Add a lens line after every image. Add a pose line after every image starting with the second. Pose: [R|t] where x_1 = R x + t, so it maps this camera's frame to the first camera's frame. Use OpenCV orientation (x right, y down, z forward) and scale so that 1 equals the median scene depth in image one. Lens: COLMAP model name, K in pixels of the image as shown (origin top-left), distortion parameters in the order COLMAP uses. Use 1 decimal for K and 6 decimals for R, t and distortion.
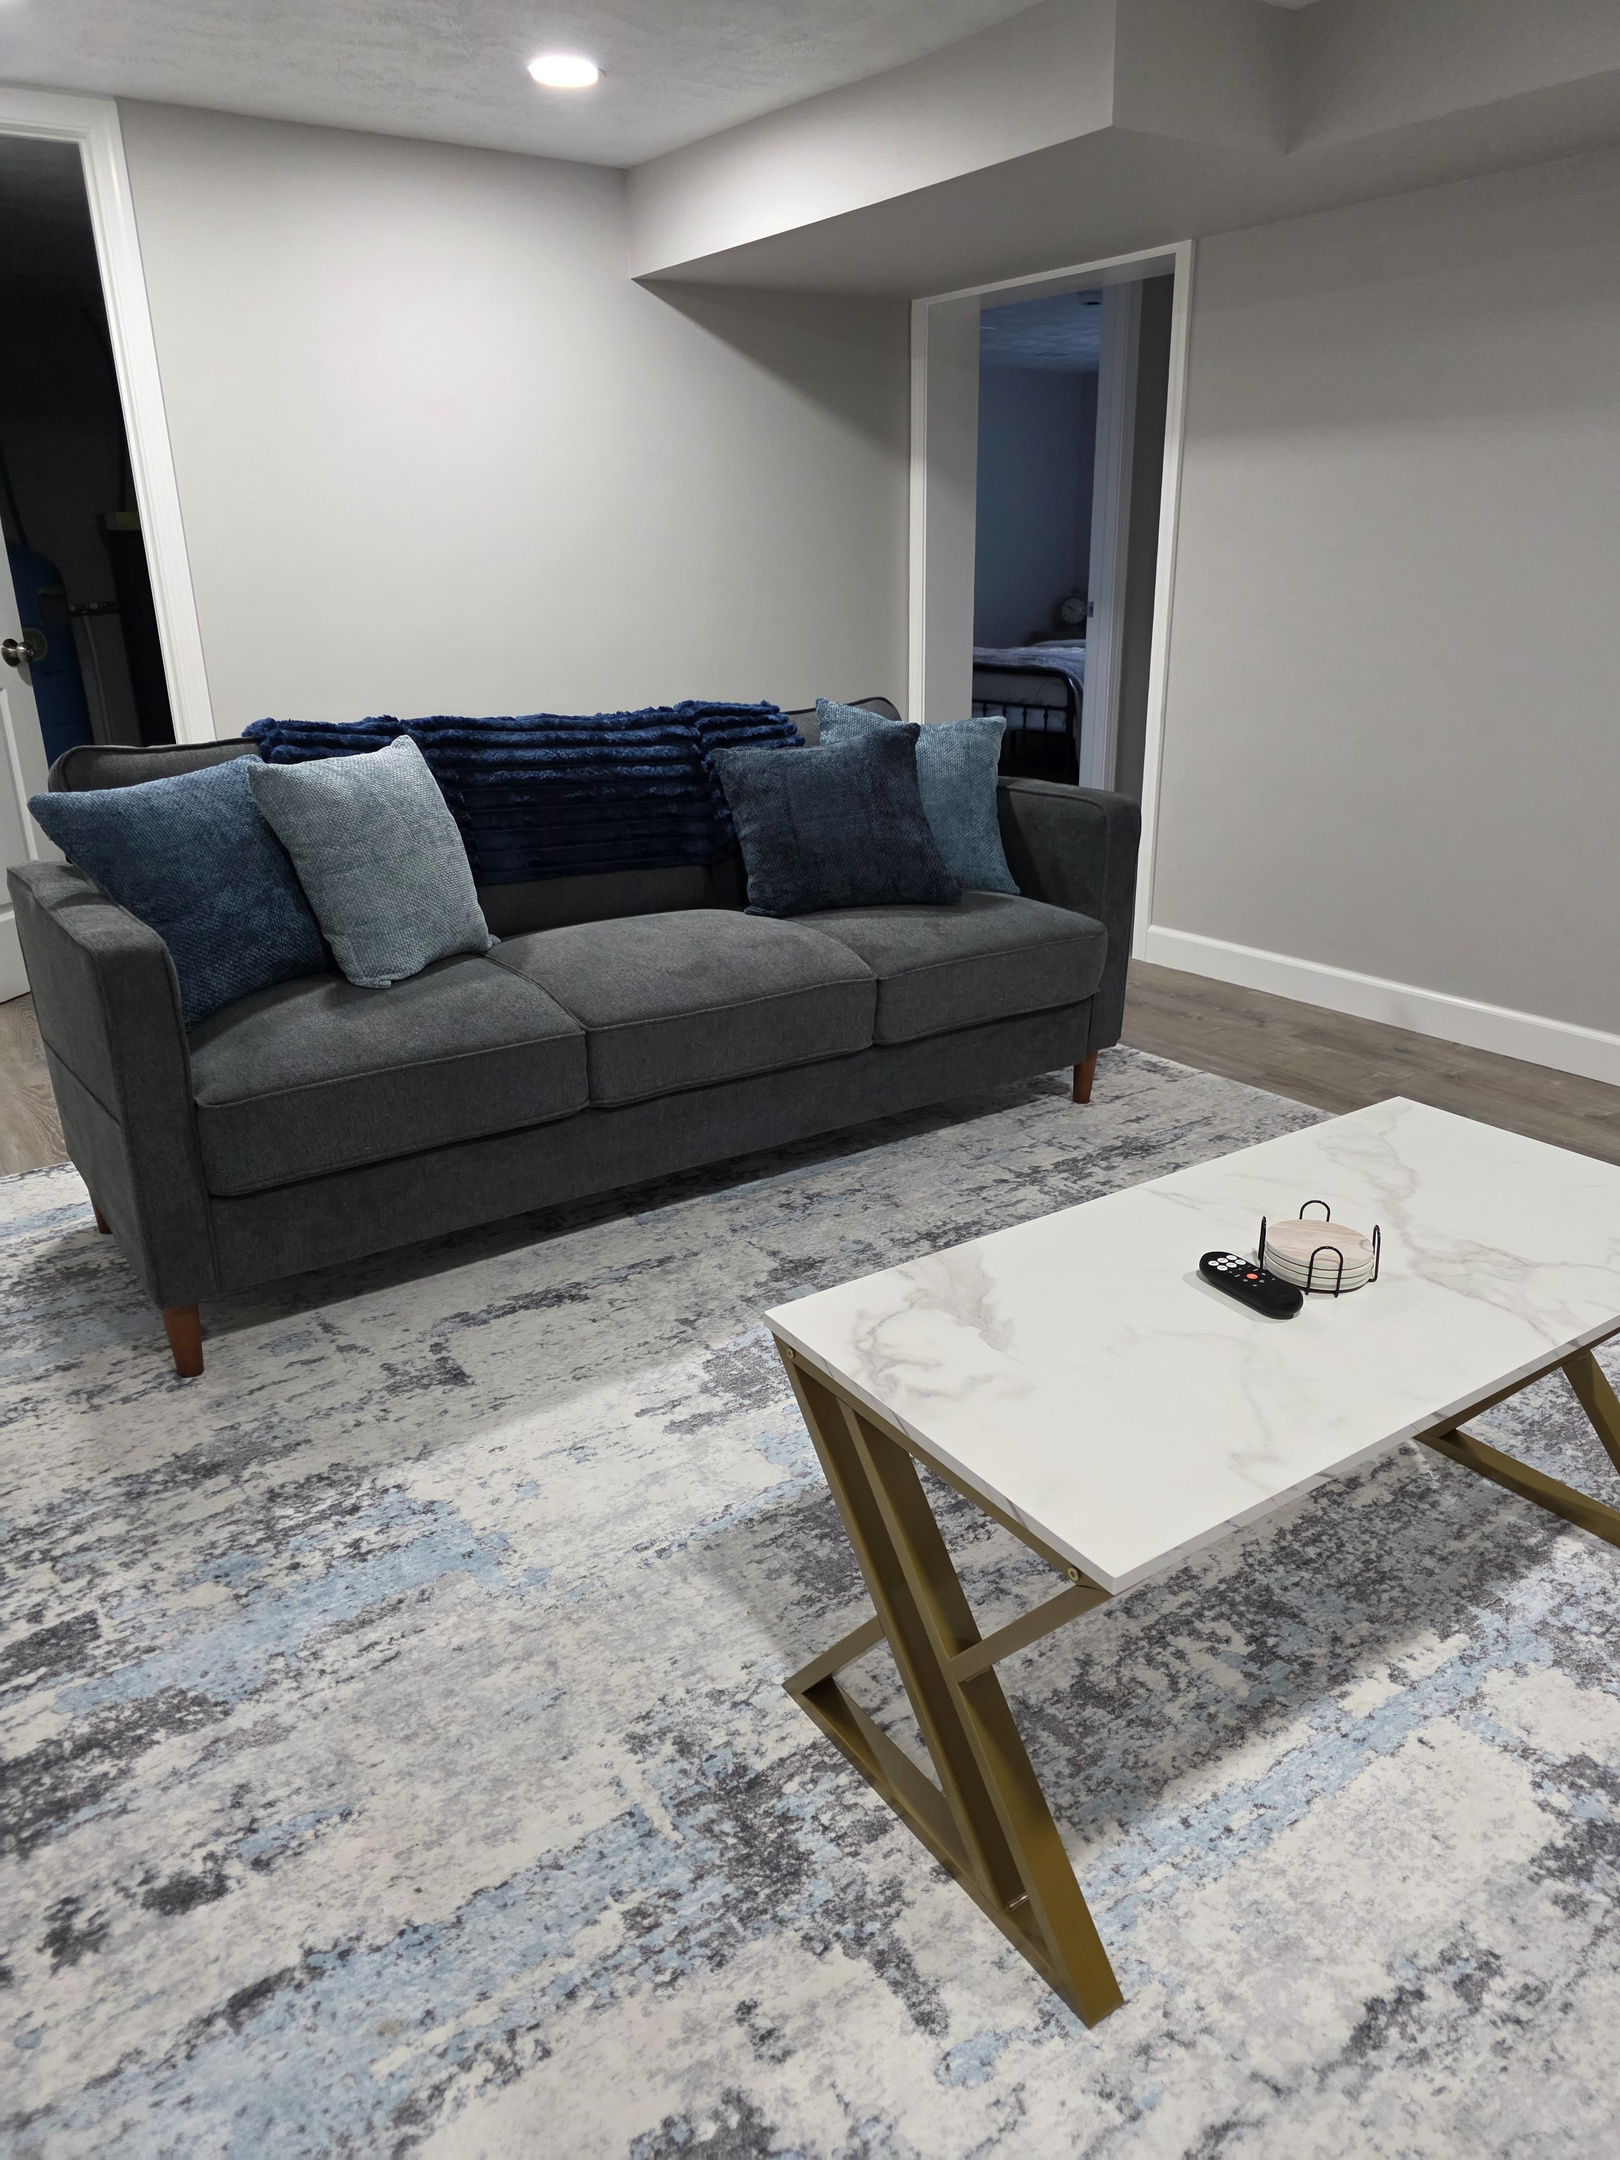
lens RADIAL K [[1467.6, 0, 815.0], [0, 1467.6, 1074.5], [0, 0, 1]] dist [0.038063, -0.015462]
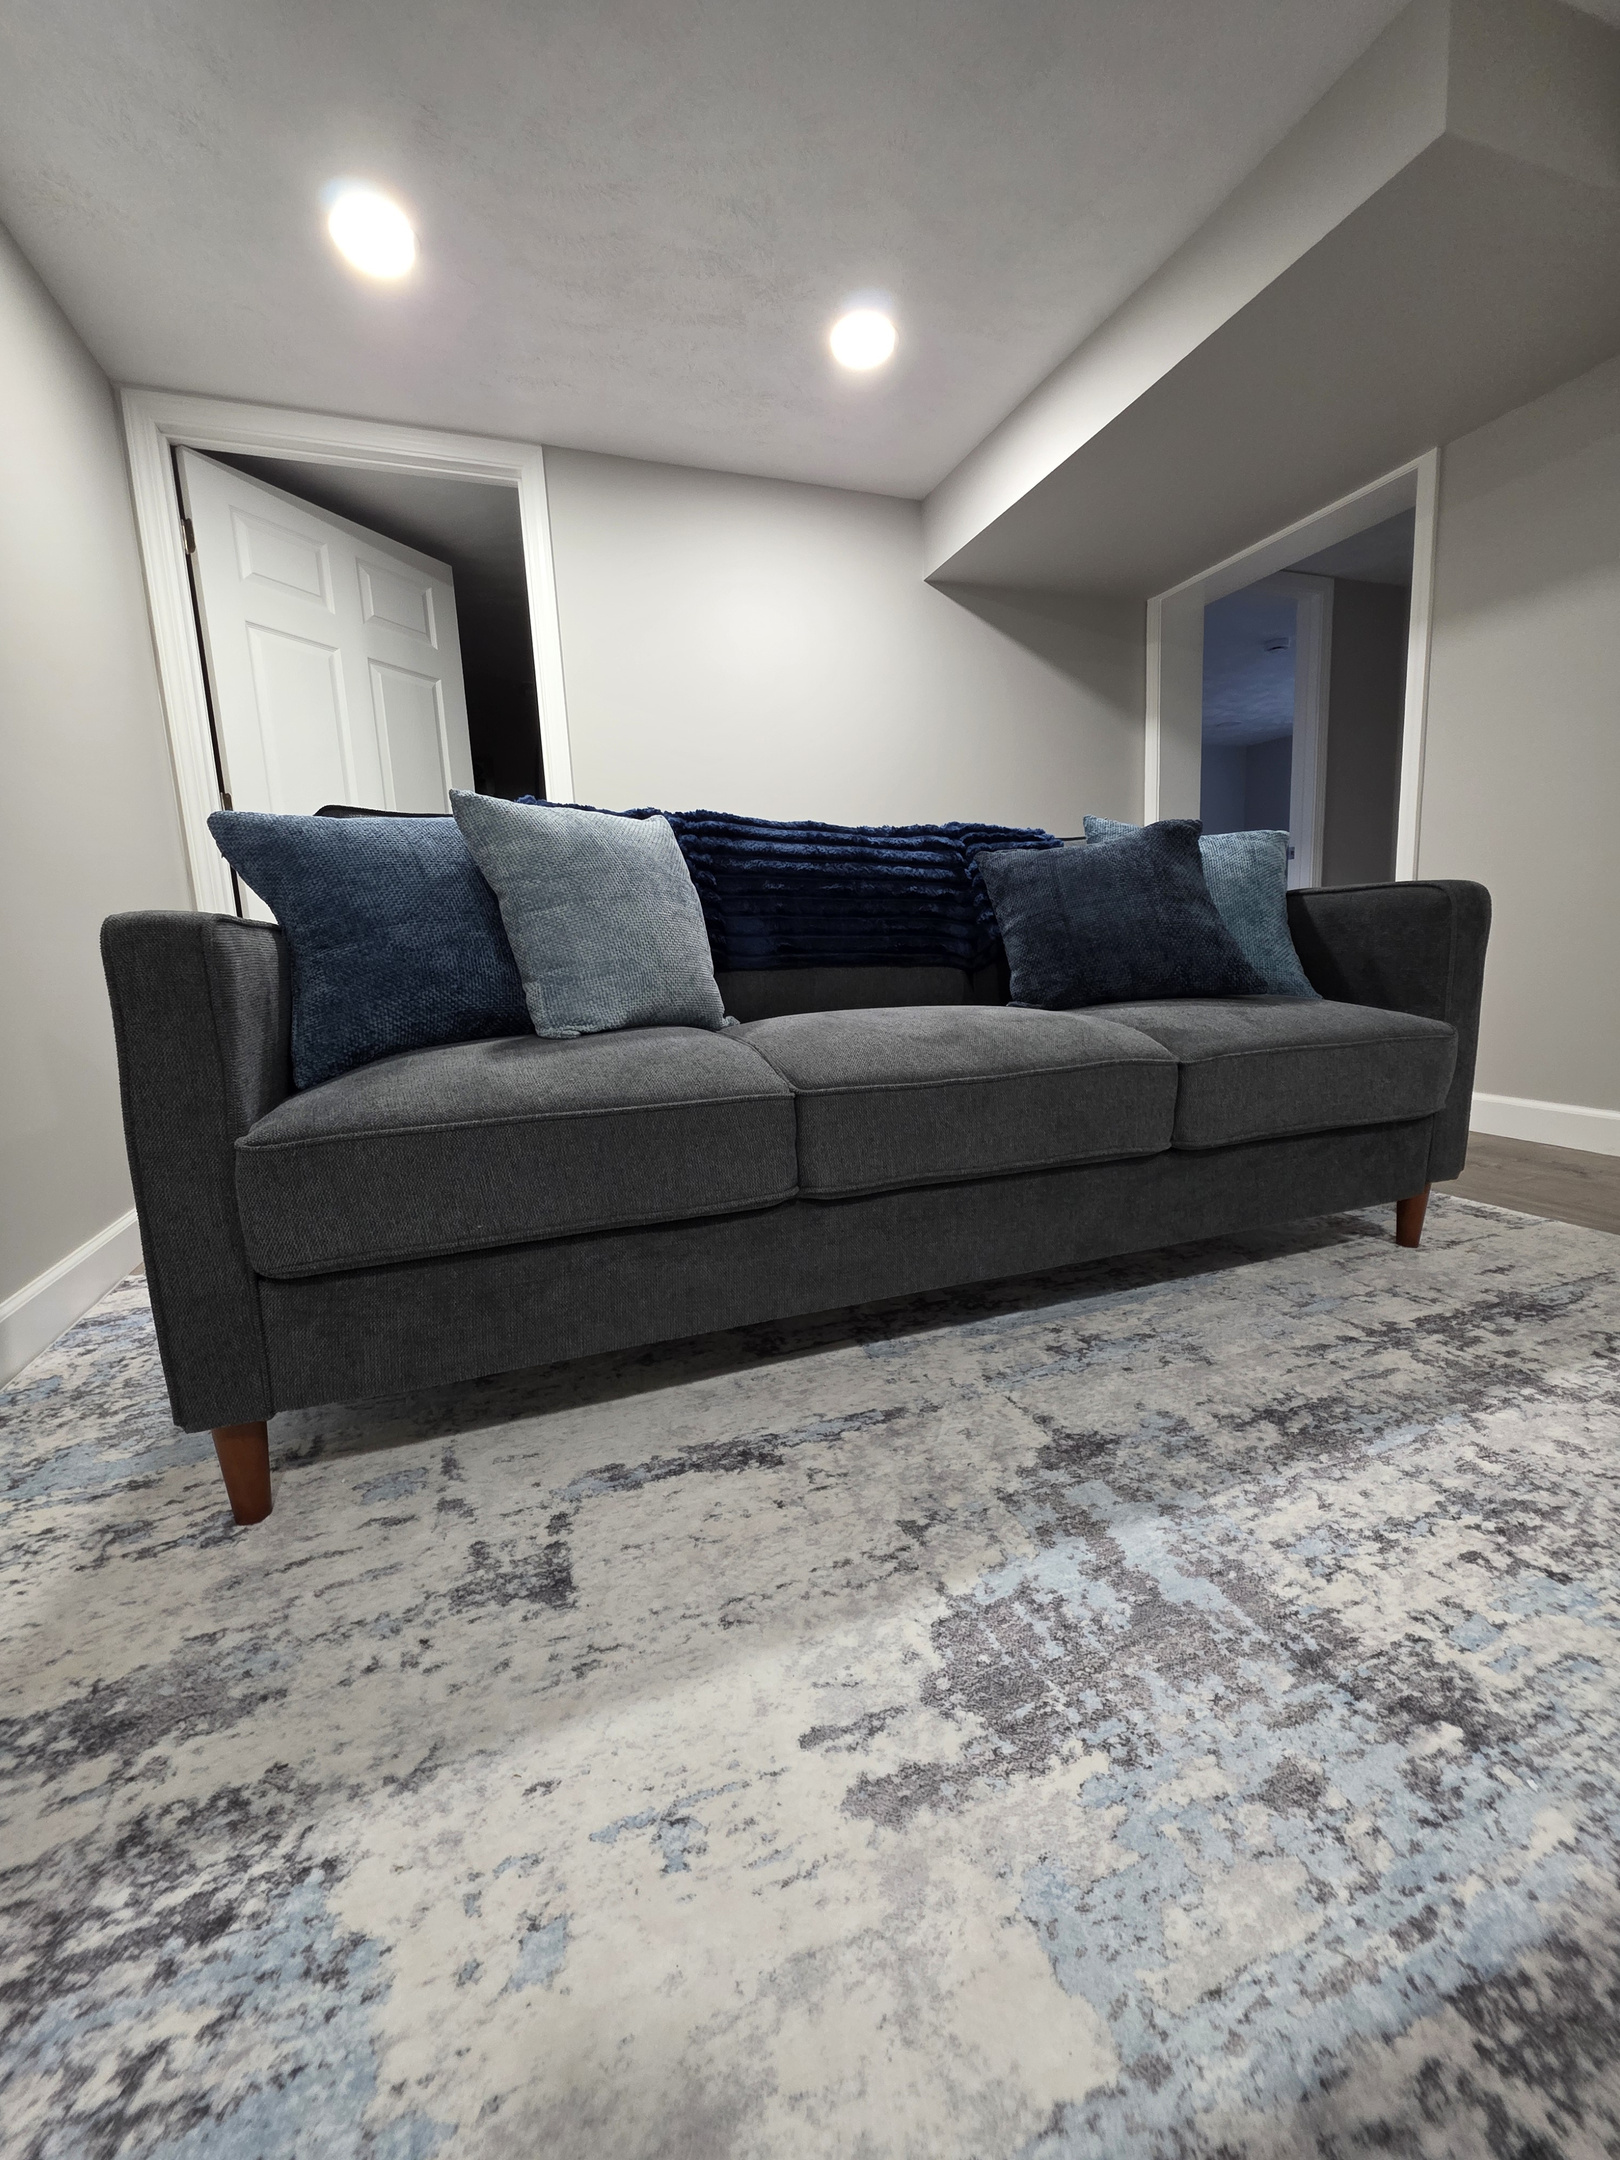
lens RADIAL K [[867.4, 0, 821.6], [0, 867.4, 1072.5], [0, 0, 1]] dist [-0.000378, -0.000800]
pose [[0.969776, 0.013418, -0.243627, -0.034214], [-0.057915, 0.982611, -0.176415, 0.037993], [0.237023, 0.185193, 0.953690, 0.571049]]
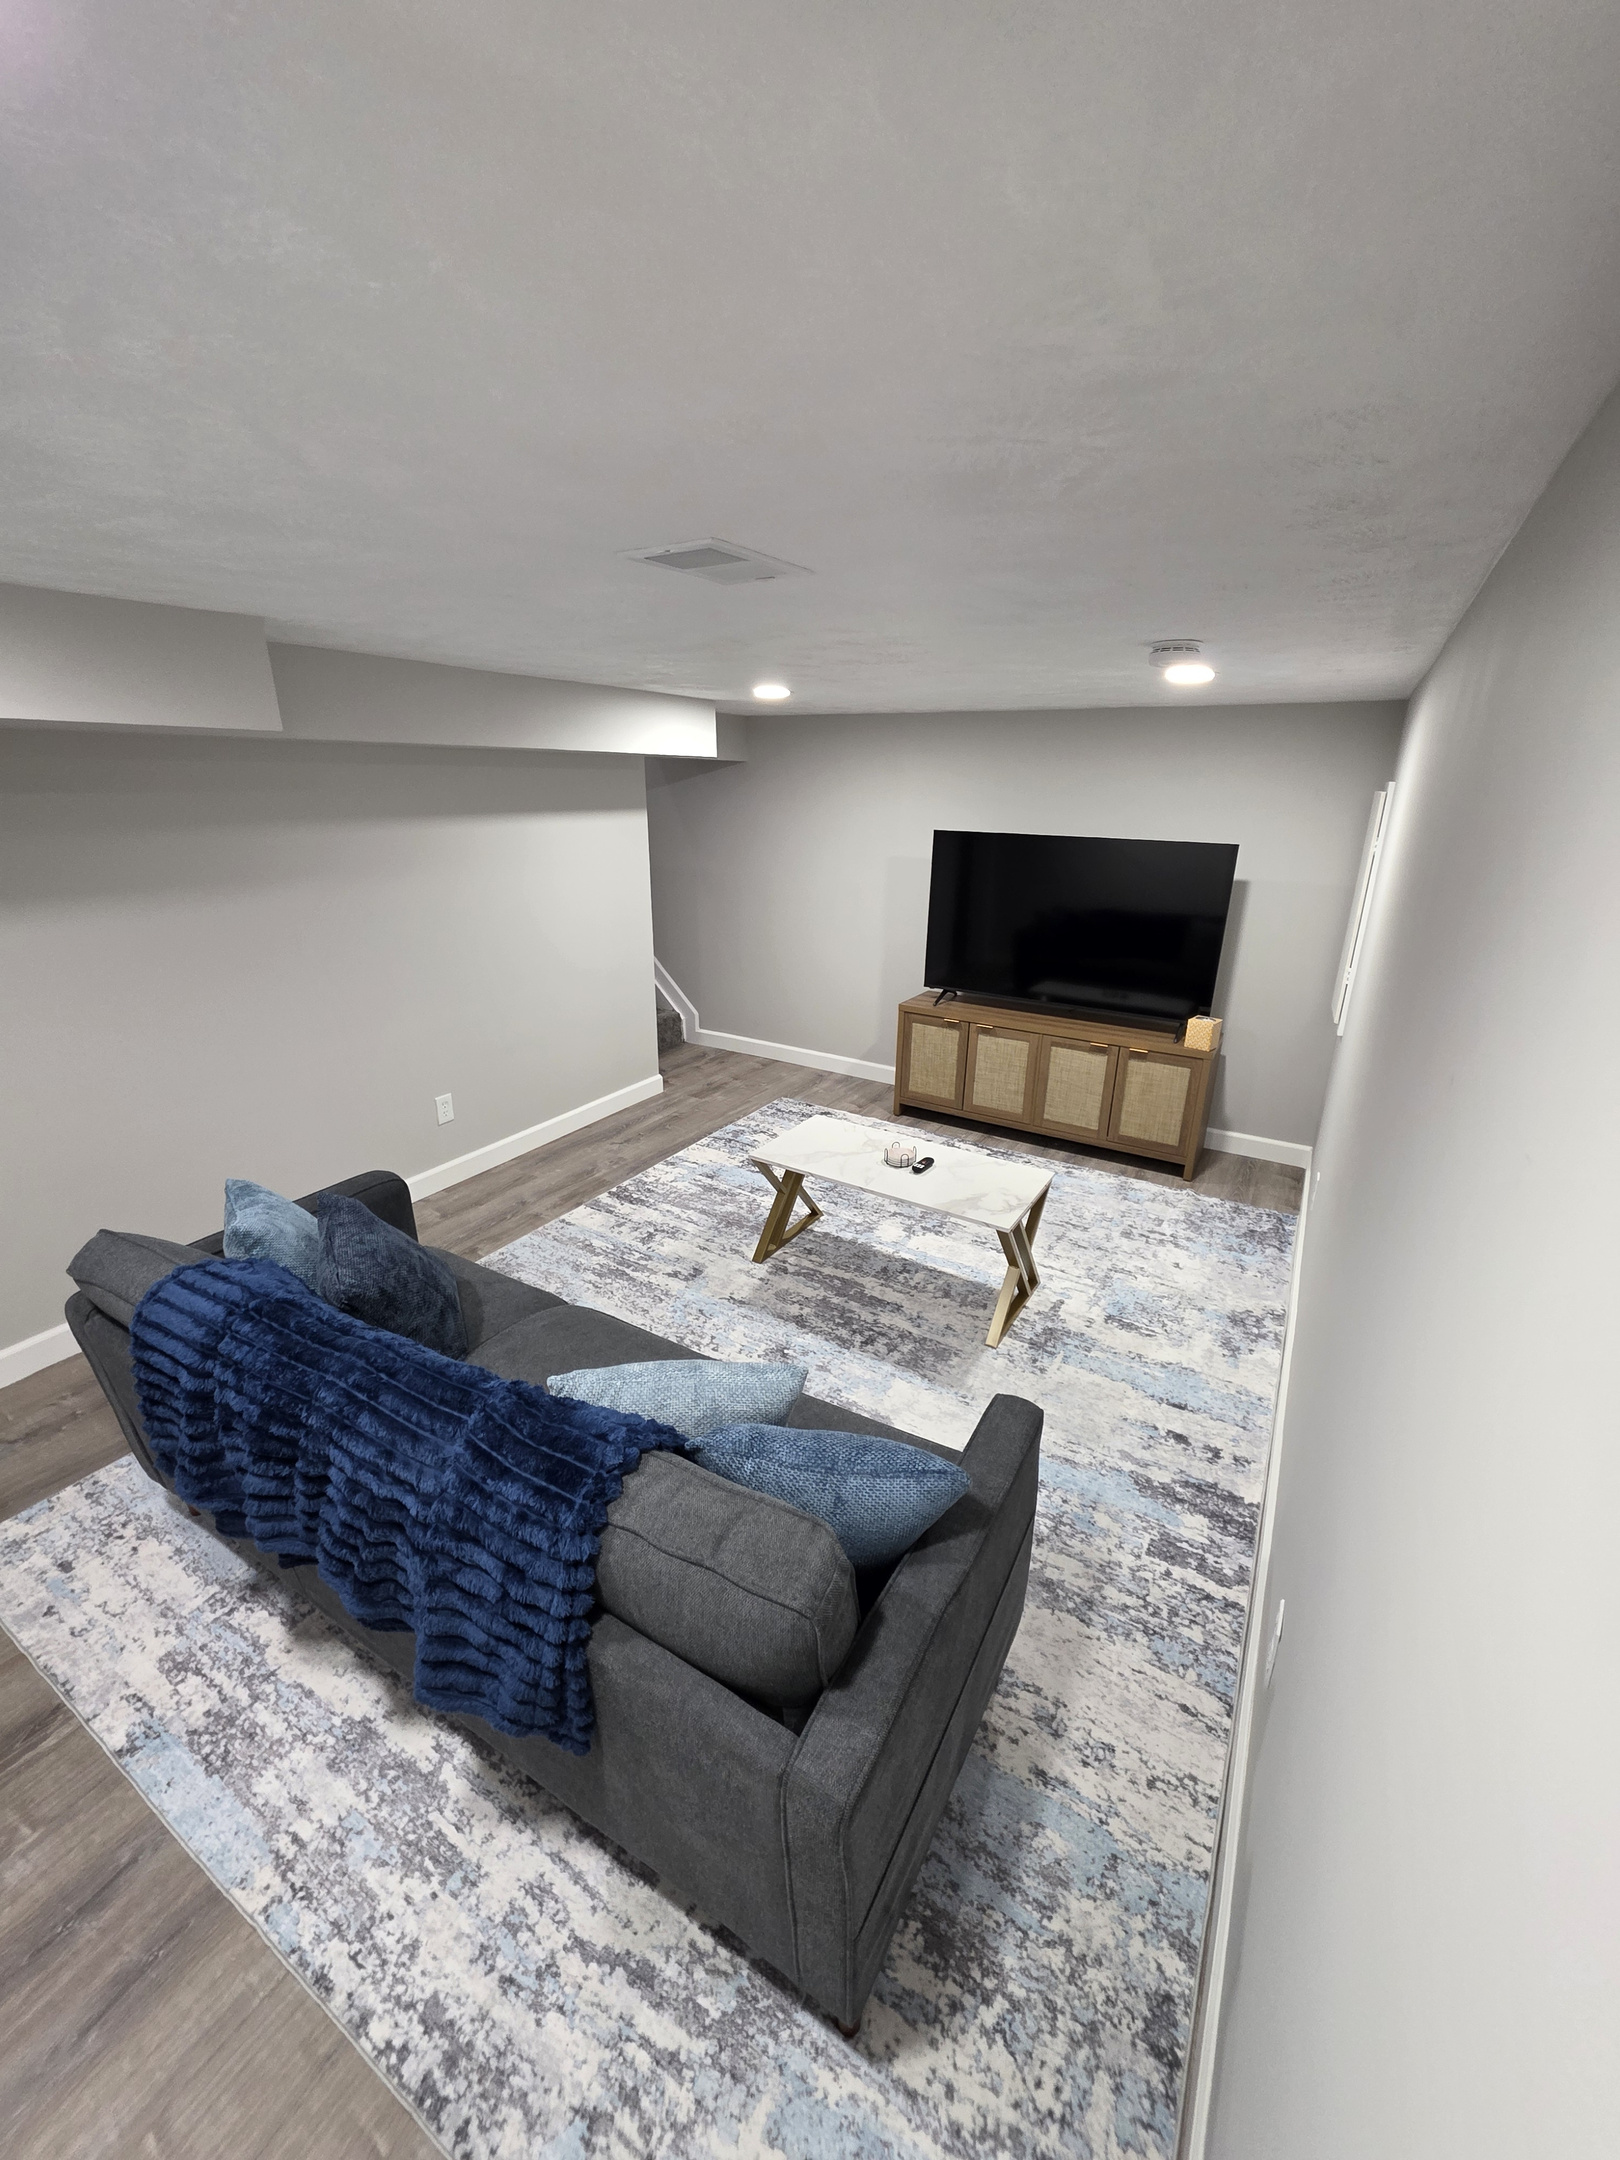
lens RADIAL K [[867.4, 0, 806.0], [0, 867.4, 1082.2], [0, 0, 1]] dist [-0.000378, -0.000800]
pose [[-0.412065, -0.290102, 0.863738, -0.839592], [0.305462, 0.849119, 0.430918, -0.636244], [-0.858426, 0.441405, -0.261277, 1.049691]]
